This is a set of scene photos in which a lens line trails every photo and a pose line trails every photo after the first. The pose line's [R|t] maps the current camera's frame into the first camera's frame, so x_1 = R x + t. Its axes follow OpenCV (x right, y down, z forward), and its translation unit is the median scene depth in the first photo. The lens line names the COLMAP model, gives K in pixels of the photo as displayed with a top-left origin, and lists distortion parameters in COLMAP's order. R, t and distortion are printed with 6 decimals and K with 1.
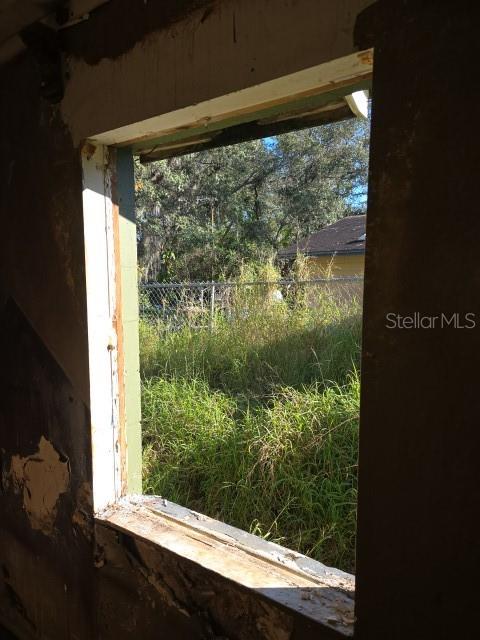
lens RADIAL K [[432.2, 0, 240.0], [0, 432.2, 323.9], [0, 0, 1]] dist [0.053161, -0.043477]
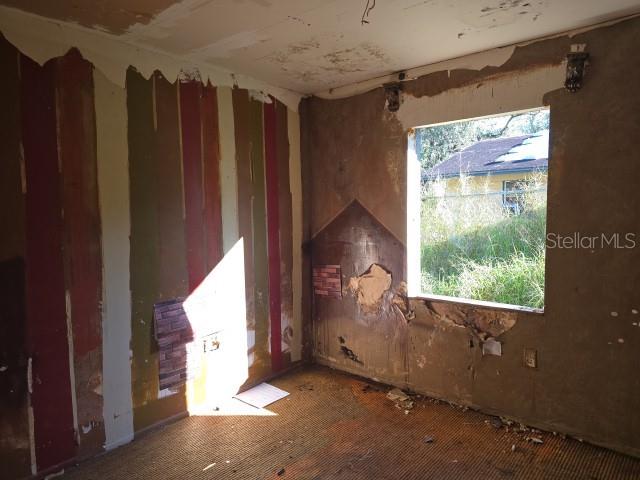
lens RADIAL K [[432.2, 0, 319.5], [0, 432.2, 236.4], [0, 0, 1]] dist [0.053161, -0.043477]
pose [[0.995368, -0.010593, -0.095550, -0.558627], [0.008215, 0.999648, -0.025242, 0.188185], [0.095784, 0.024340, 0.995105, -1.195185]]
